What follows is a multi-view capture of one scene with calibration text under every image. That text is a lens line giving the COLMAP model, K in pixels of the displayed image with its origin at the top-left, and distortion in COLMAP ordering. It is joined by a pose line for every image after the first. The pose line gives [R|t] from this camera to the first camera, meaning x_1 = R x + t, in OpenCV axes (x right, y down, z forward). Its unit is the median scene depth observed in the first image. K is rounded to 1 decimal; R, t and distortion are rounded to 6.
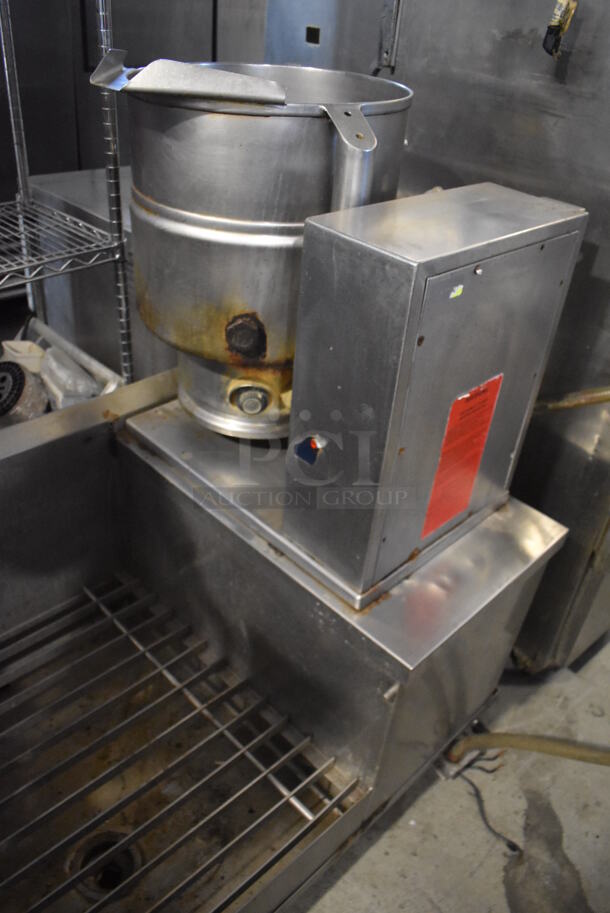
lens RADIAL K [[696.7, 0, 326.3], [0, 696.7, 458.9], [0, 0, 1]] dist [-0.091402, -0.001774]
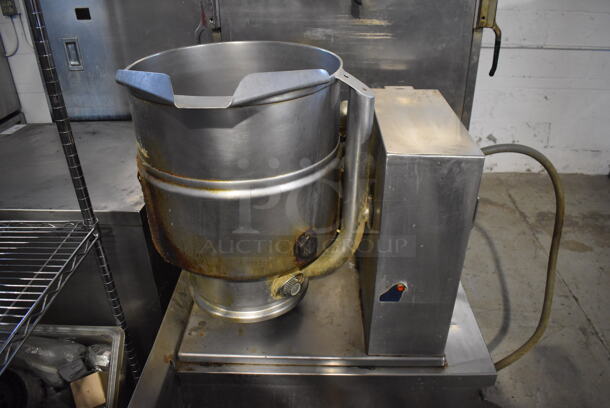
lens RADIAL K [[465.5, 0, 315.8], [0, 465.5, 202.2], [0, 0, 1]] dist [-0.091402, -0.001774]
pose [[0.724816, -0.411092, 0.552851, -0.457969], [0.446956, 0.891258, 0.076744, -0.252320], [-0.524282, 0.191475, 0.829738, 0.177656]]
